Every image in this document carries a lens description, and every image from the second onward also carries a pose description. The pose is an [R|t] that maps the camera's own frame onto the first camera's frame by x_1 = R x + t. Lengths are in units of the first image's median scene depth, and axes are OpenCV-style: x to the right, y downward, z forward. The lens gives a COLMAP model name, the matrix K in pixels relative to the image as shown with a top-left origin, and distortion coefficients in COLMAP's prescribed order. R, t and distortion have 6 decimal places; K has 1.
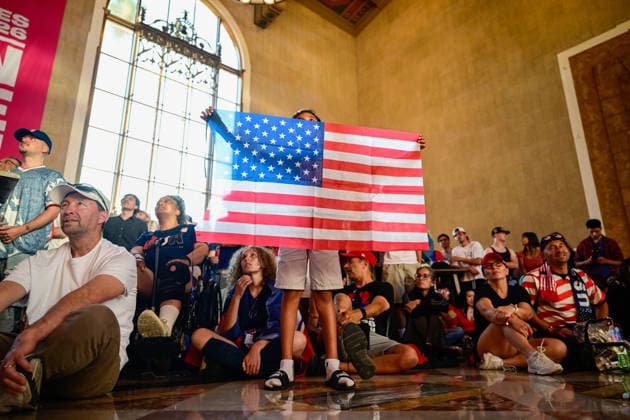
lens RADIAL K [[431.0, 0, 318.3], [0, 431.0, 208.4], [0, 0, 1]] dist [0.002821, 0.003384]
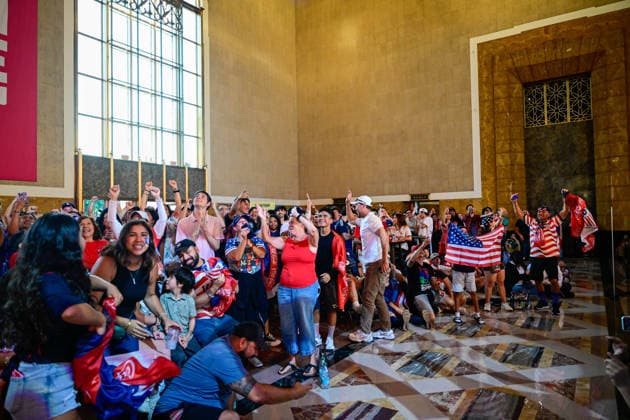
lens RADIAL K [[431.8, 0, 315.0], [0, 431.8, 210.0], [0, 0, 1]] dist [0.005647, 0.000047]
pose [[0.963433, 0.000472, 0.267949, -0.222683], [-0.070180, 0.965534, 0.250635, -0.153473], [-0.258595, -0.260275, 0.930261, -0.194354]]
